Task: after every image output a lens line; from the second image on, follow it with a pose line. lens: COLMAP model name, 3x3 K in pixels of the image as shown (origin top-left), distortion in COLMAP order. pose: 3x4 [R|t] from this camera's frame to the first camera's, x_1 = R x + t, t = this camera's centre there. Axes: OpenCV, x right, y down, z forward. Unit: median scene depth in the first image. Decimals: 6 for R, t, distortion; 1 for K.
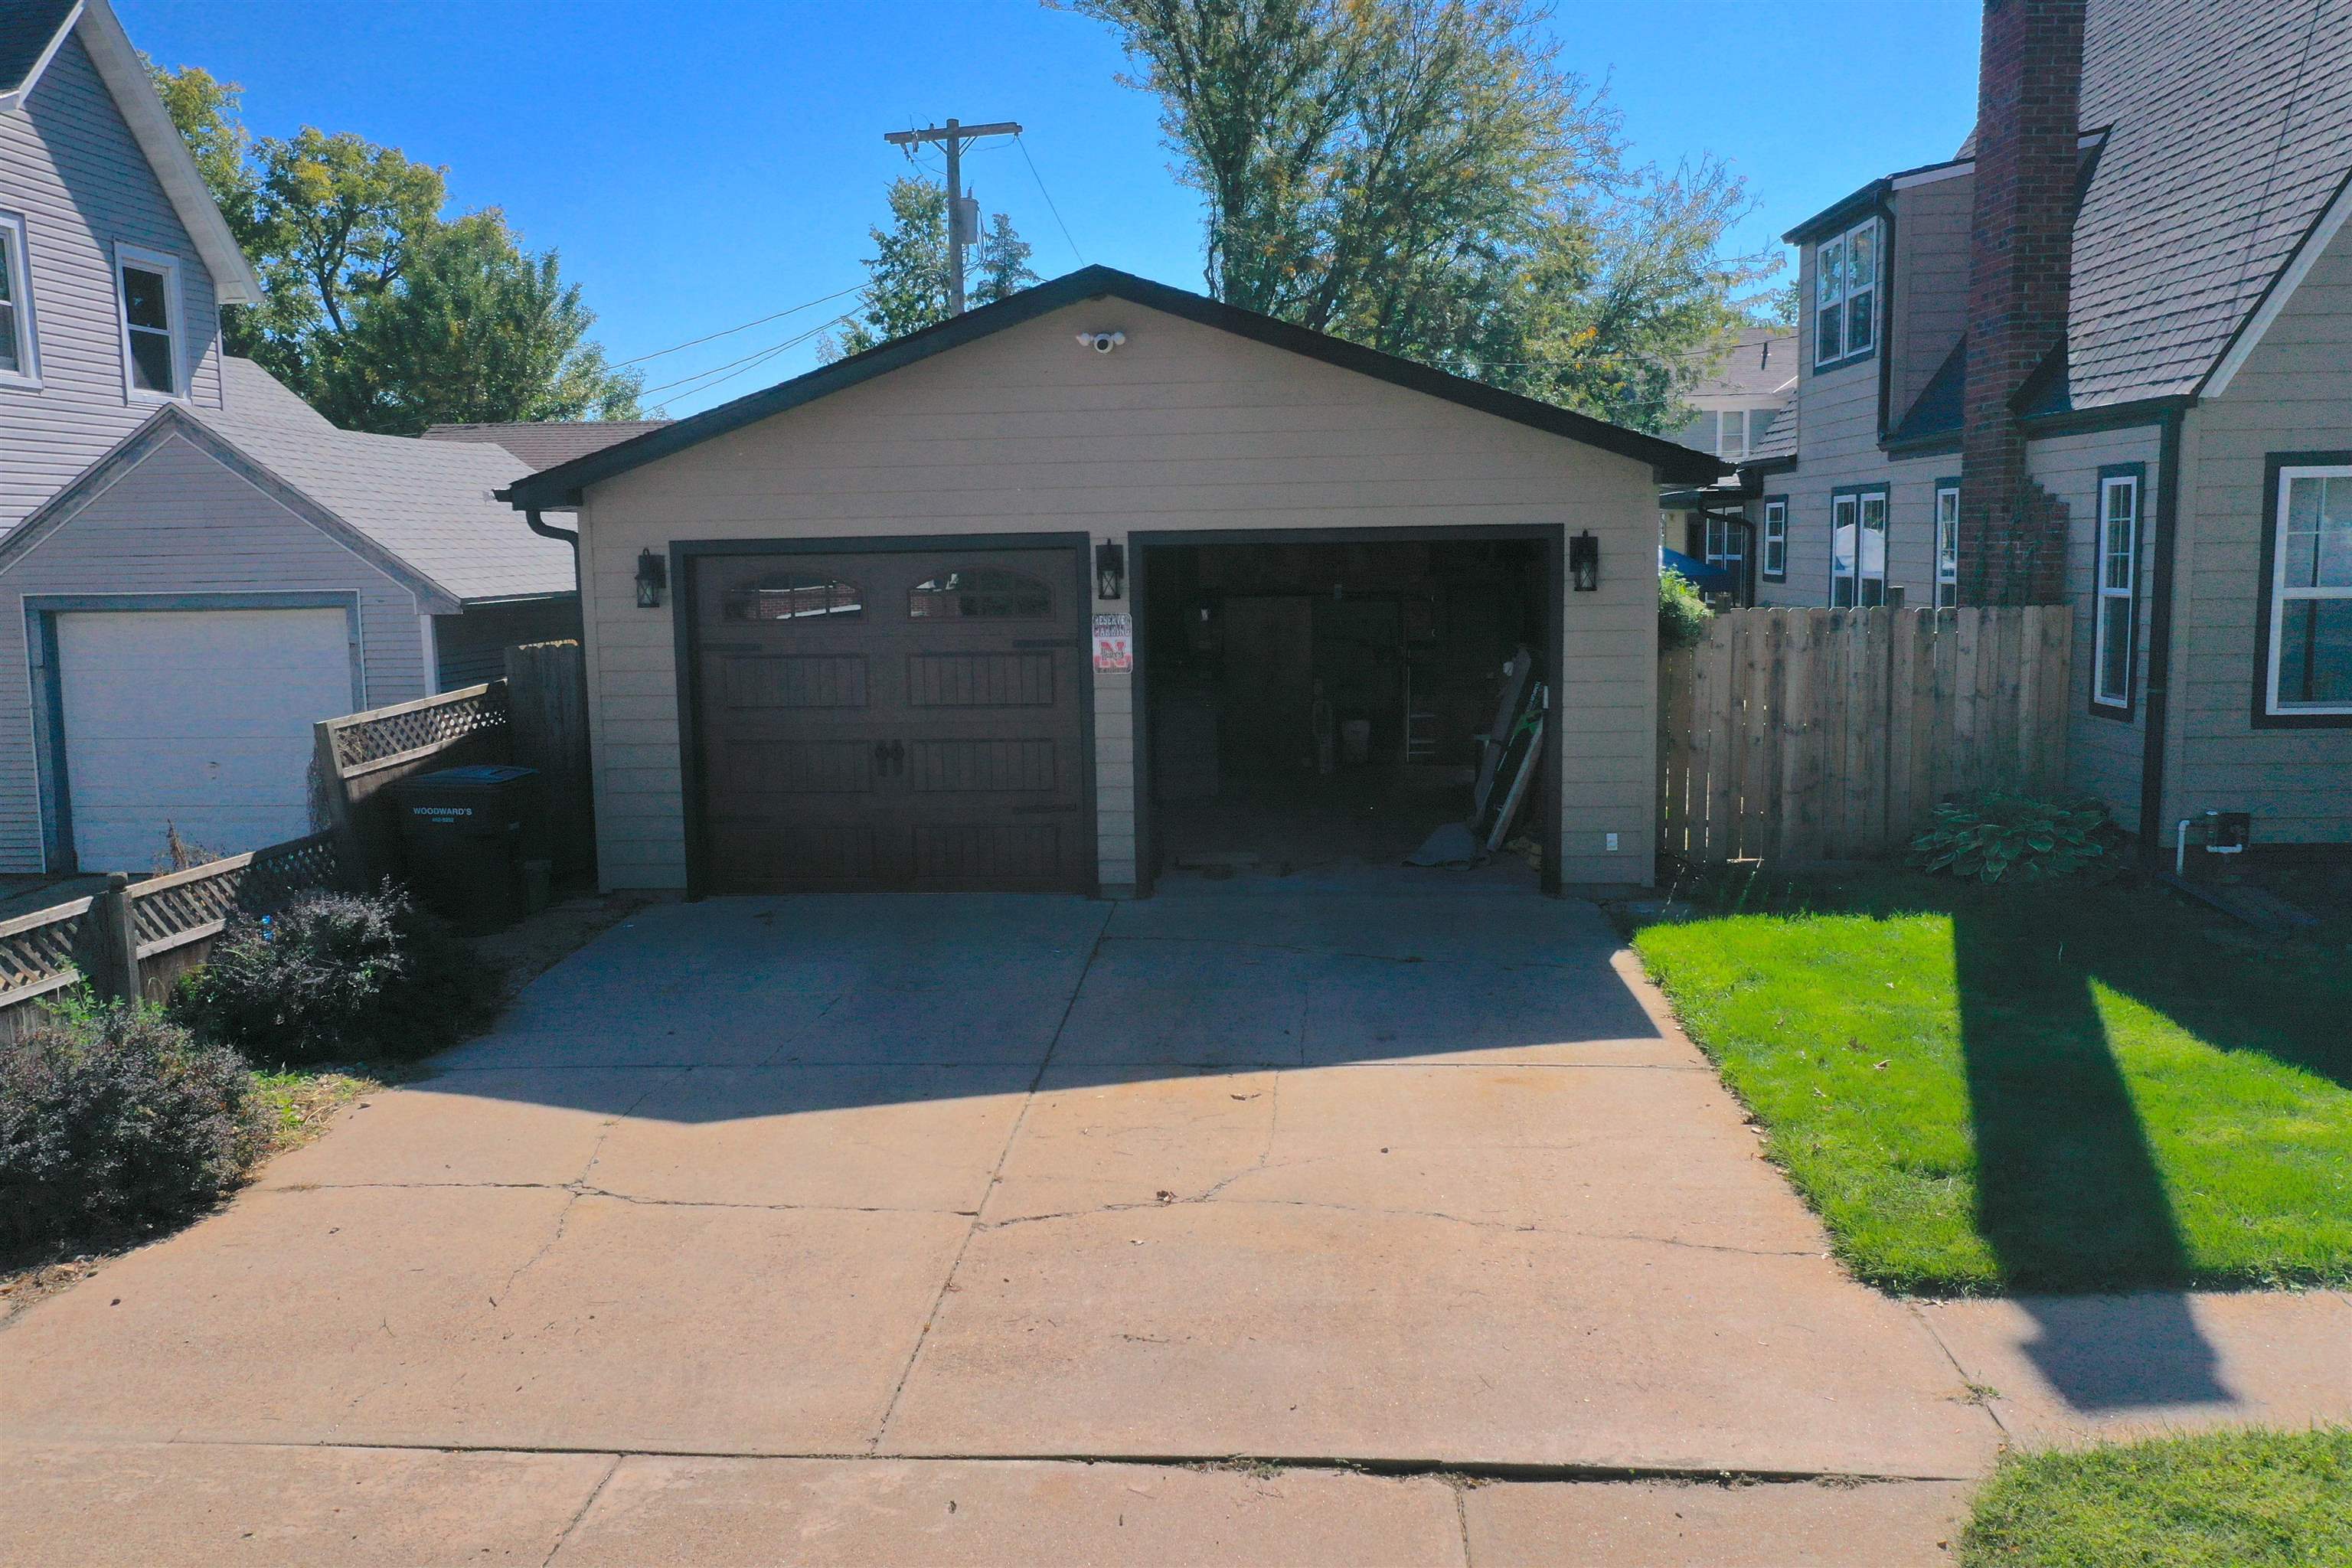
lens RADIAL K [[1846.8, 0, 1170.6], [0, 1846.8, 783.7], [0, 0, 1]] dist [-0.017029, 0.021230]
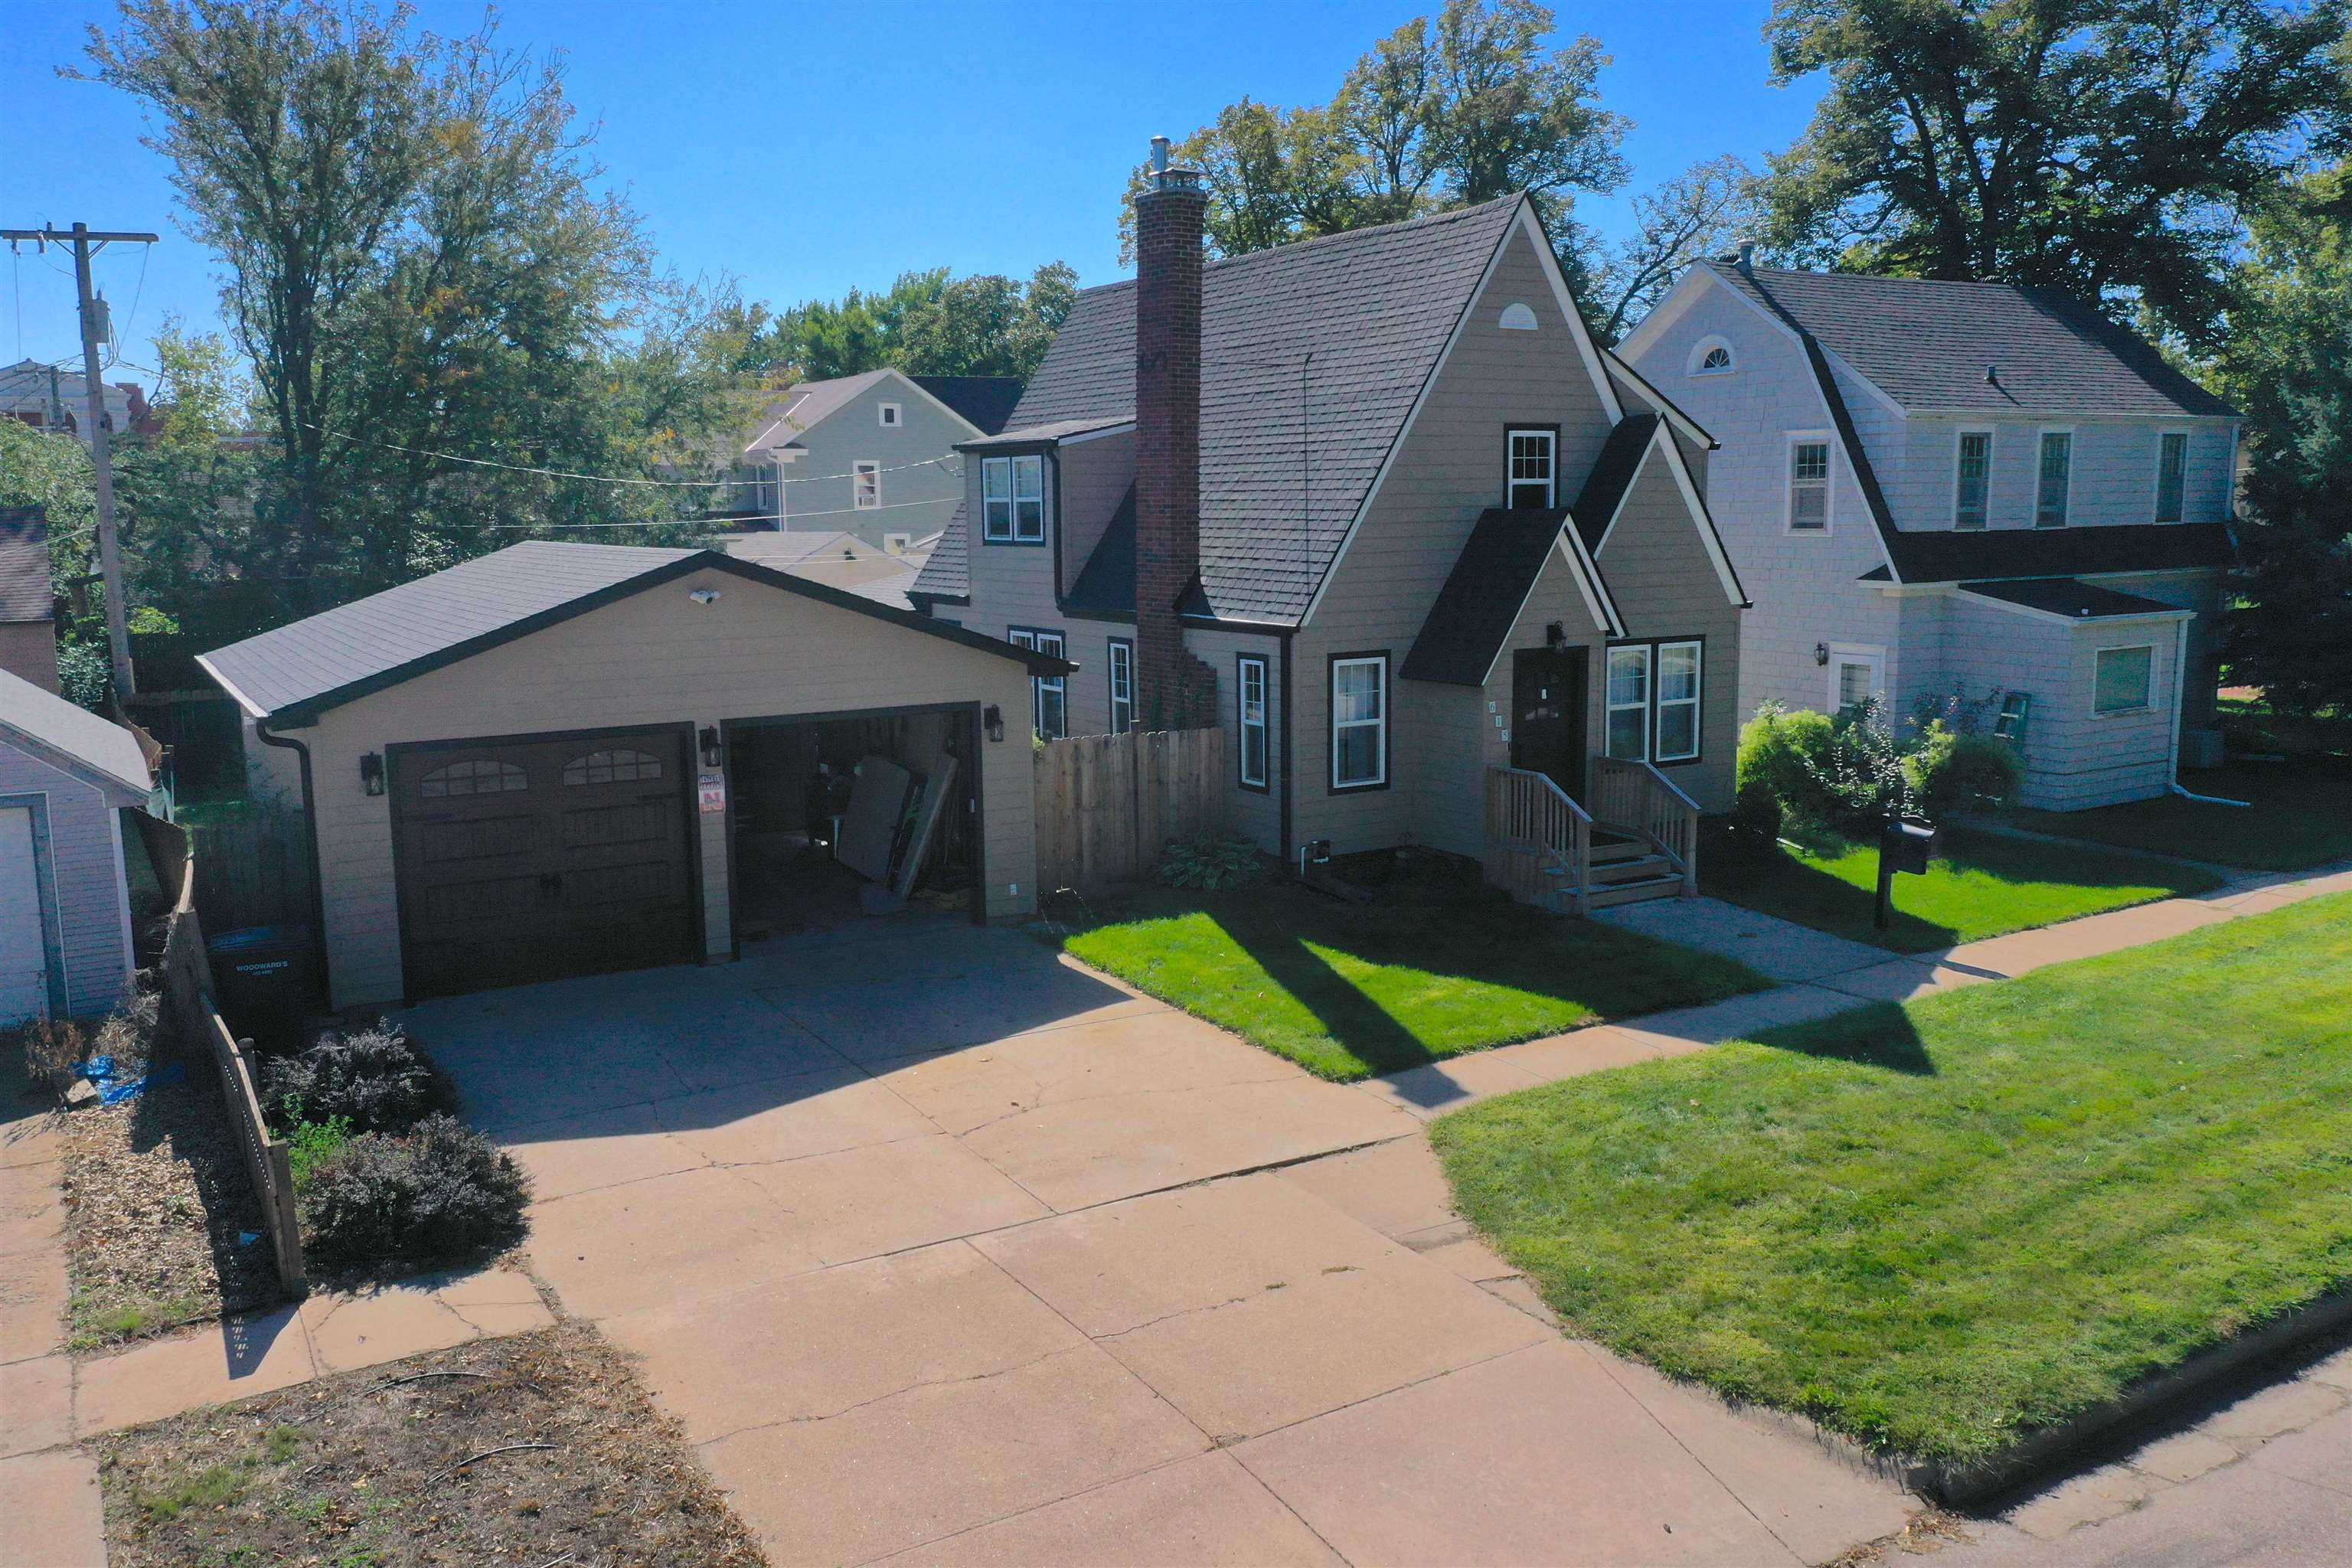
lens RADIAL K [[1846.8, 0, 1170.6], [0, 1846.8, 783.7], [0, 0, 1]] dist [-0.017029, 0.021230]
pose [[0.819523, -0.078119, 0.567697, -0.566227], [0.072657, 0.996834, 0.032283, -0.104300], [-0.568421, 0.014791, 0.822605, -0.431255]]
